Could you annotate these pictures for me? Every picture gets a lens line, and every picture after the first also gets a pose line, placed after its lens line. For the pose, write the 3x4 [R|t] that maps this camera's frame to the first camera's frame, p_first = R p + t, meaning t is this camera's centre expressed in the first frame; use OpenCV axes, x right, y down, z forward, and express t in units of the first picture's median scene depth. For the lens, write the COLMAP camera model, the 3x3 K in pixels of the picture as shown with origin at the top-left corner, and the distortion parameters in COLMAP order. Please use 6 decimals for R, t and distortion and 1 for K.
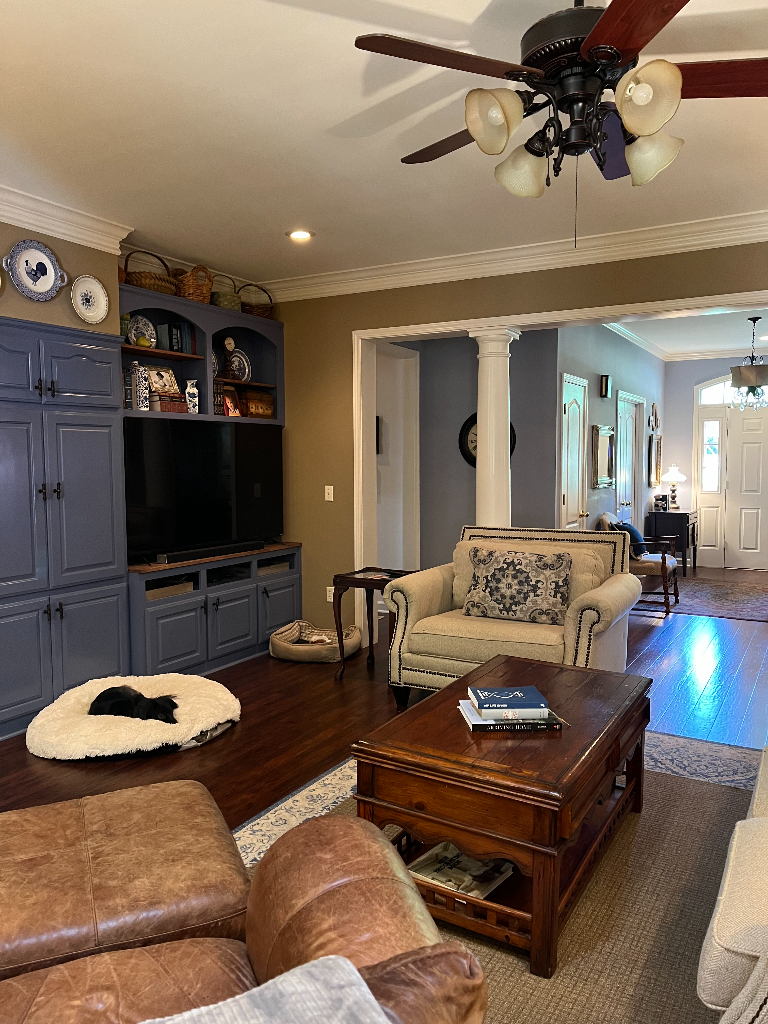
lens RADIAL K [[774.8, 0, 381.7], [0, 774.8, 514.5], [0, 0, 1]] dist [0.004625, 0.003078]
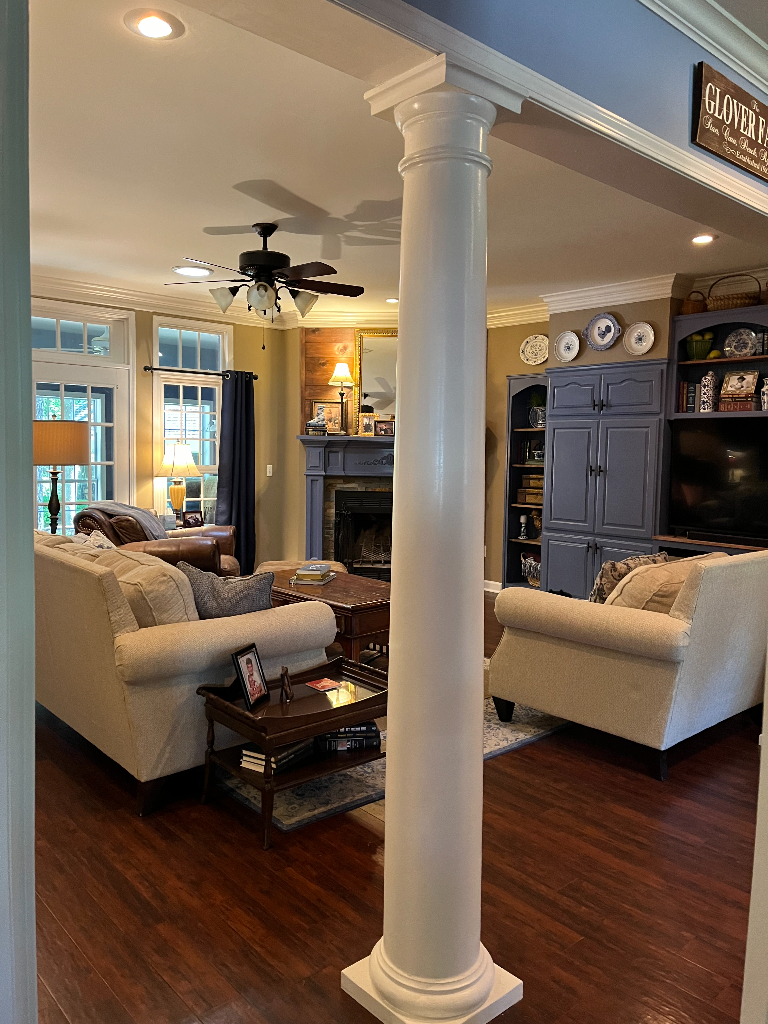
lens RADIAL K [[774.8, 0, 384.0], [0, 774.8, 506.6], [0, 0, 1]] dist [0.004625, 0.003078]
pose [[-0.327452, 0.062171, -0.942820, 1.180011], [-0.090071, 0.991235, 0.096646, -0.069907], [0.940565, 0.116568, -0.318982, 1.089404]]
